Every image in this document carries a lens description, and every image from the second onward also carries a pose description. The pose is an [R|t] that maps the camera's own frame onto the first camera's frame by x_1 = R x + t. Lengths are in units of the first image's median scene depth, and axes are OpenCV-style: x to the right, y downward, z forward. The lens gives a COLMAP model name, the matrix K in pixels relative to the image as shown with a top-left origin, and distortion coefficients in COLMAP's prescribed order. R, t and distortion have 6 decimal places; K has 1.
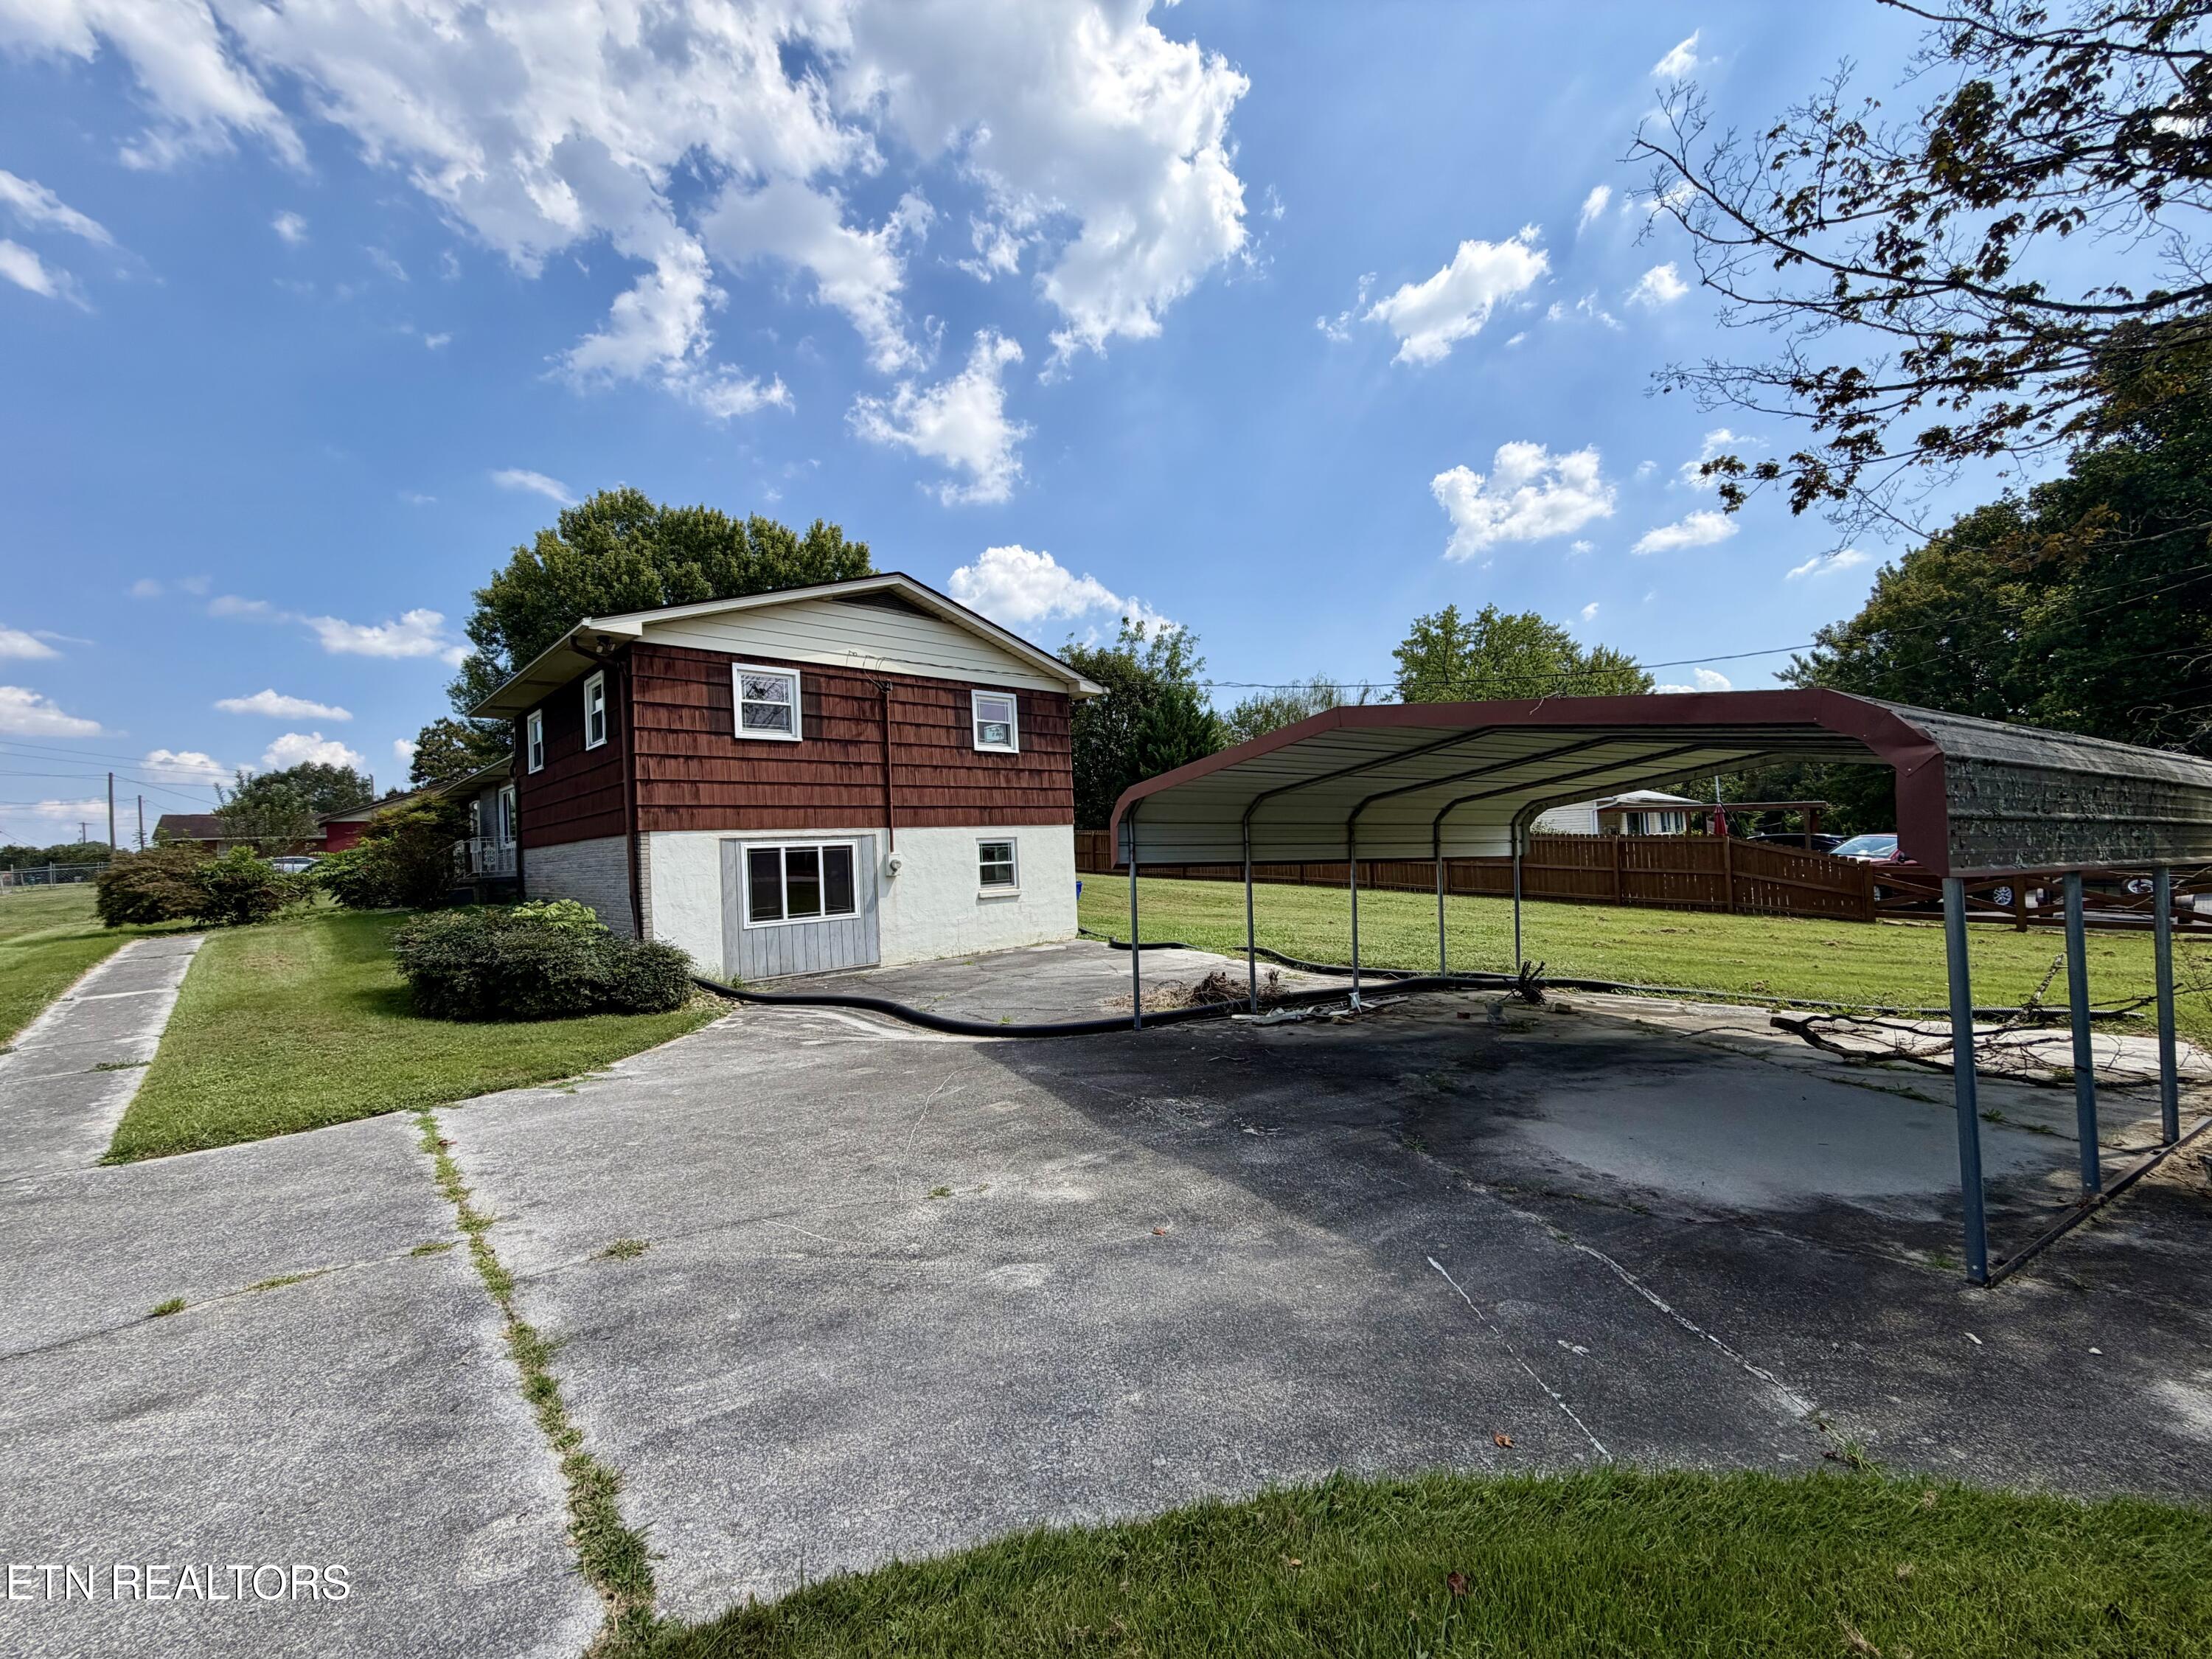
lens RADIAL K [[881.7, 0, 1106.0], [0, 881.7, 829.5], [0, 0, 1]] dist [0.000881, 0.000137]
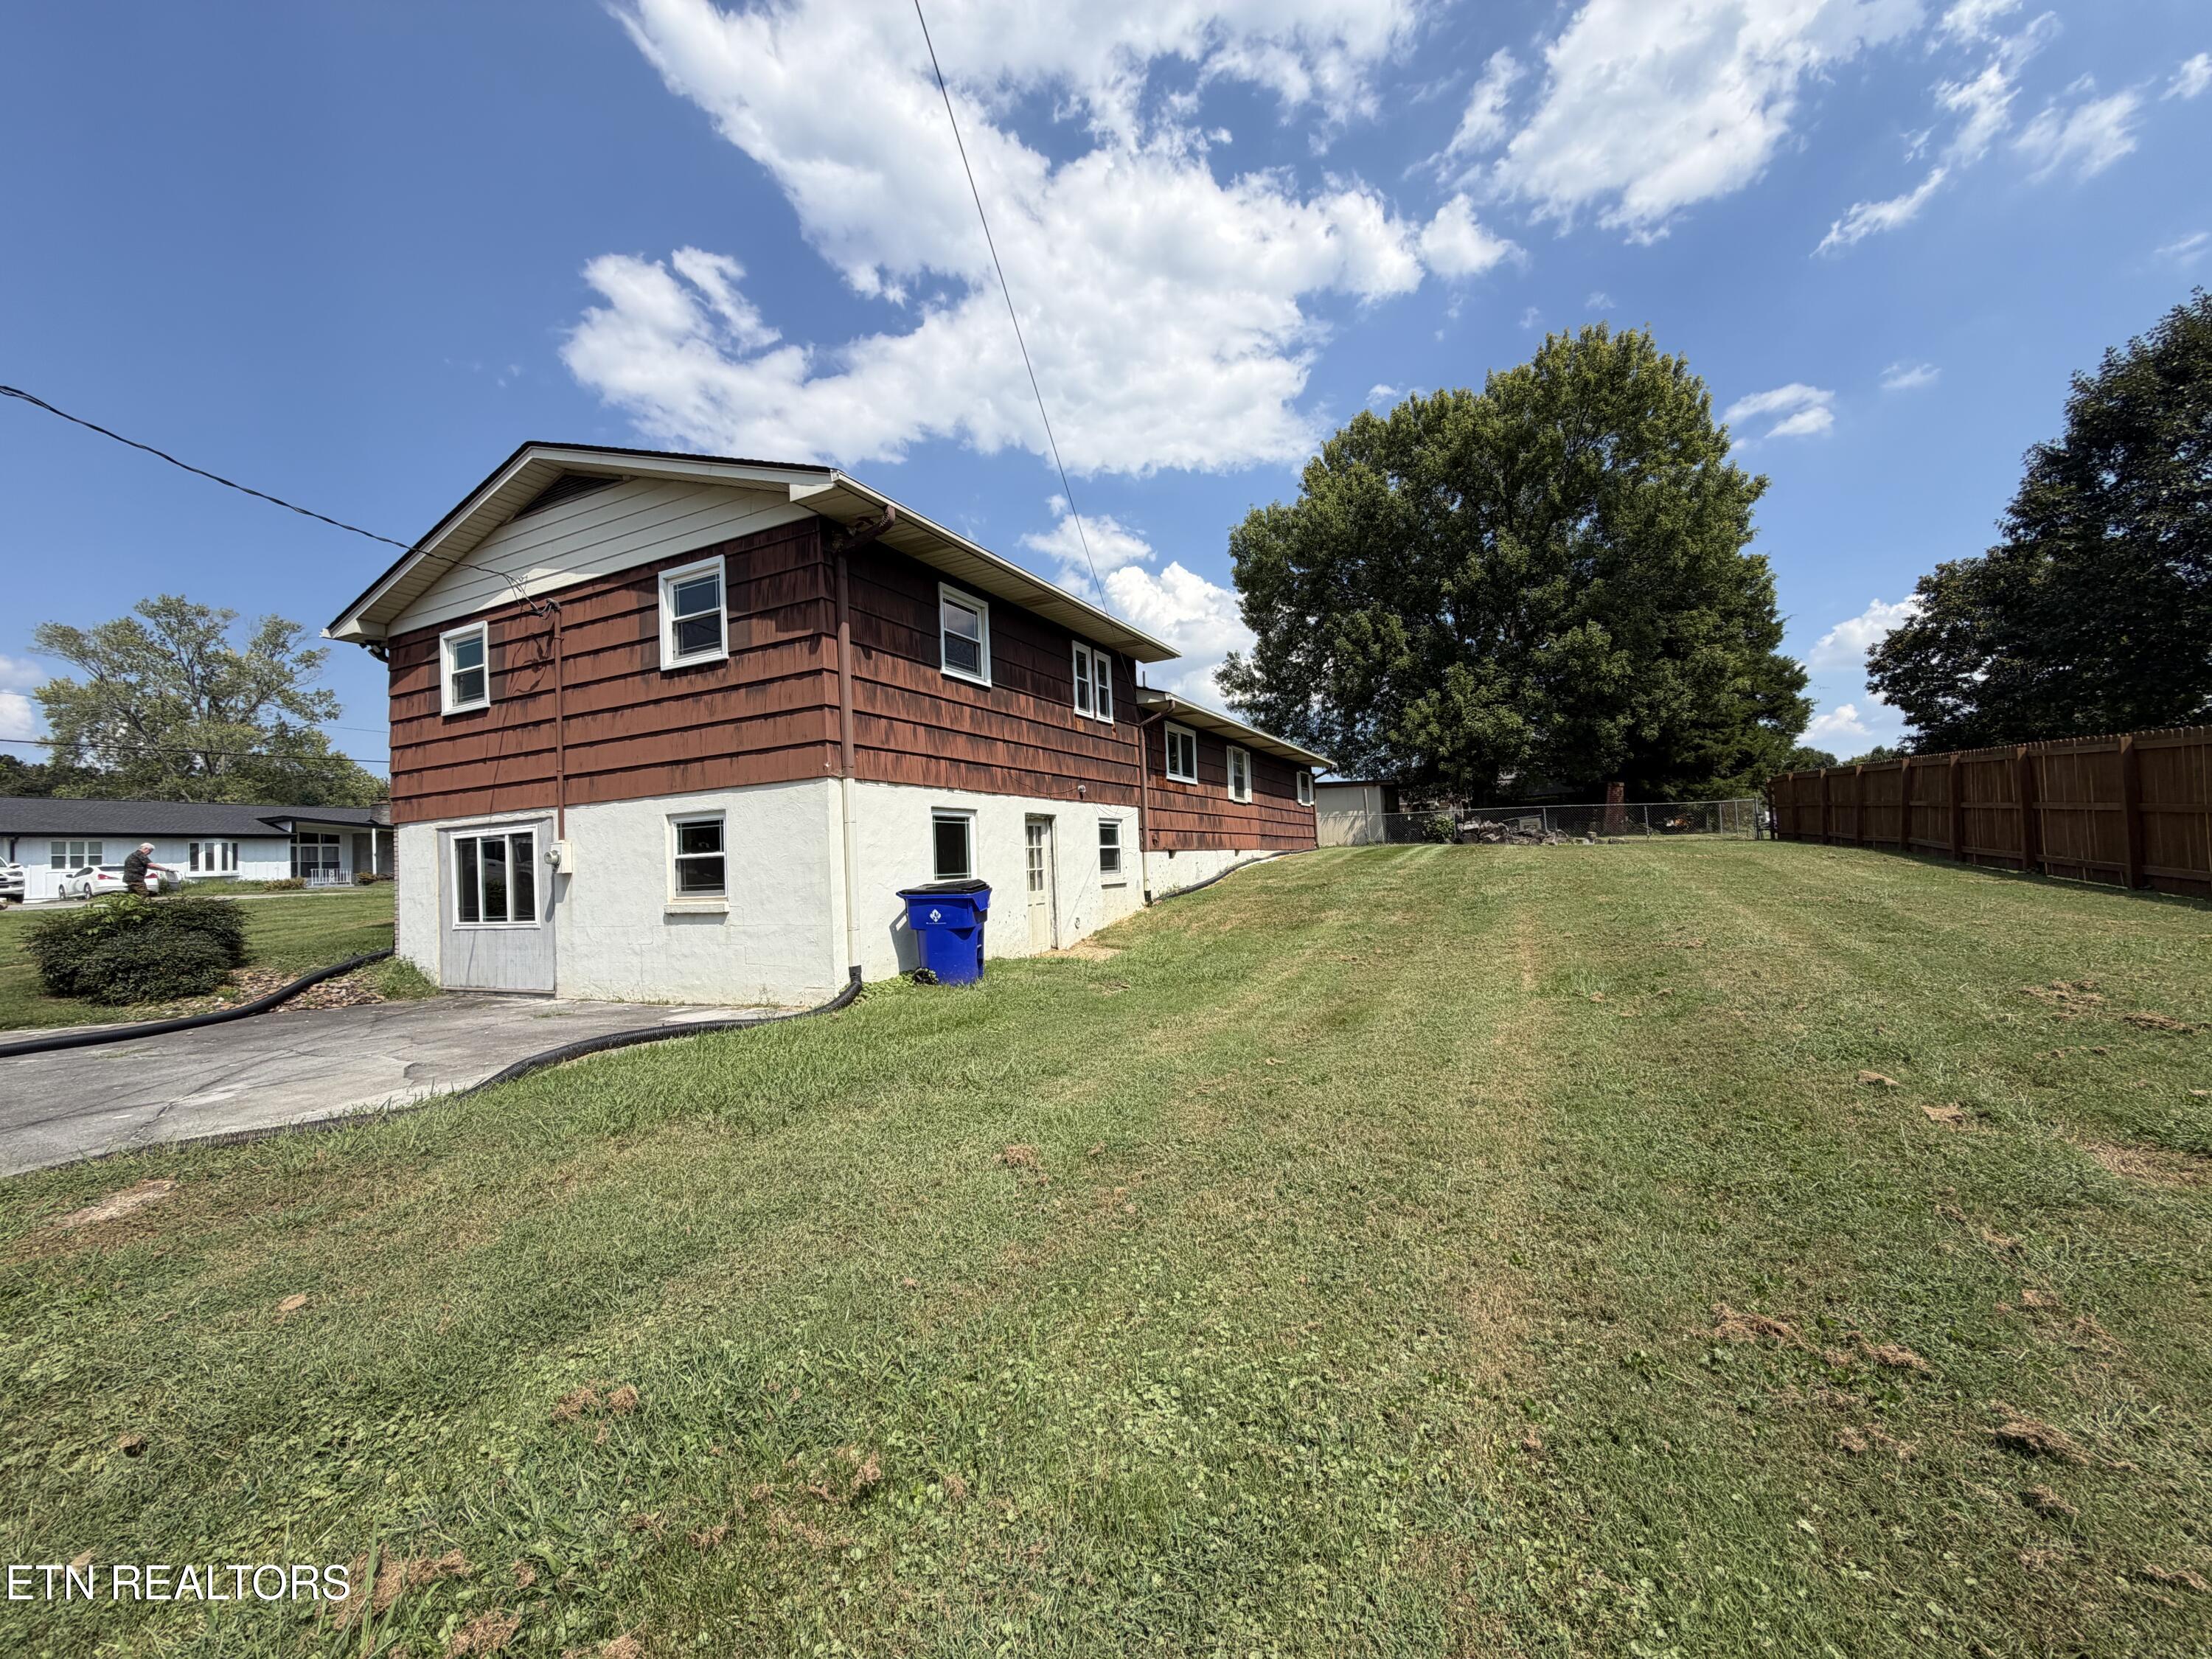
lens RADIAL K [[881.7, 0, 1106.0], [0, 881.7, 829.5], [0, 0, 1]] dist [0.000881, 0.000137]
pose [[0.337299, -0.006080, -0.941378, 0.579346], [0.052855, 0.998524, 0.012489, 0.031349], [0.939913, -0.053969, 0.337123, 1.179993]]
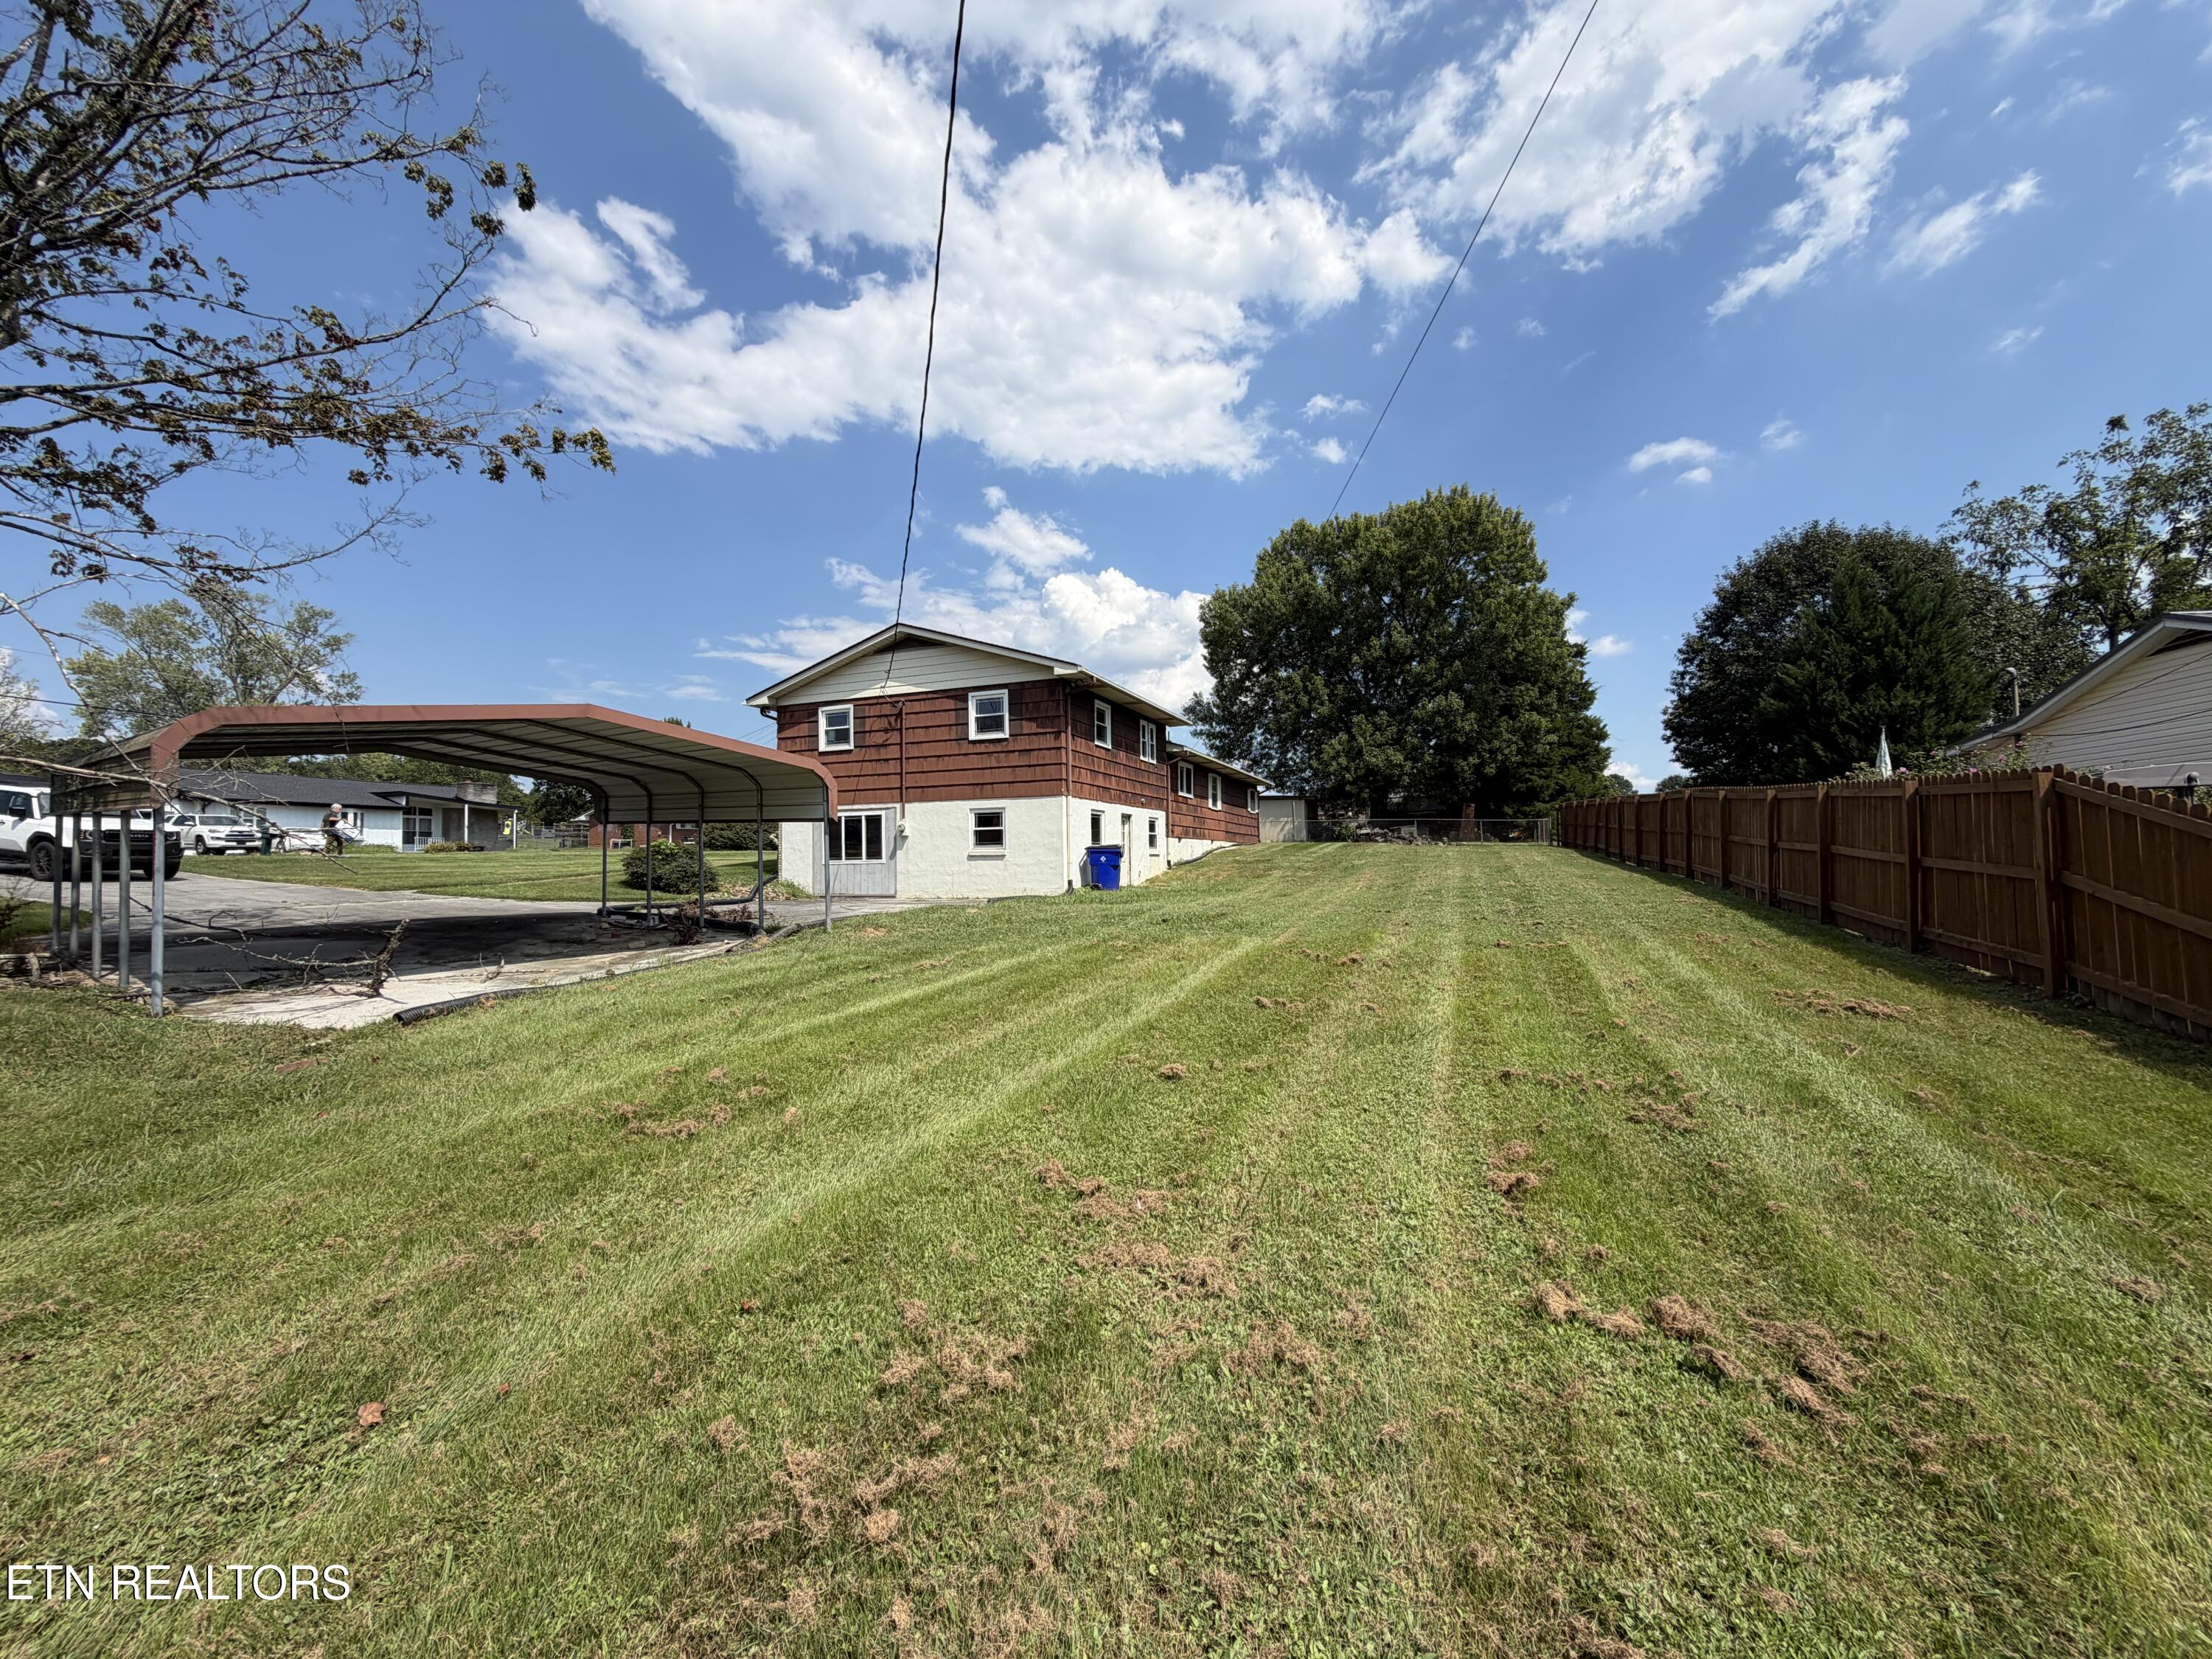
lens RADIAL K [[881.7, 0, 1106.0], [0, 881.7, 829.5], [0, 0, 1]] dist [0.000881, 0.000137]
pose [[0.411118, 0.007204, -0.911554, 1.206263], [0.018871, 0.999687, 0.016412, 0.024977], [0.911387, -0.023949, 0.410853, 0.713919]]
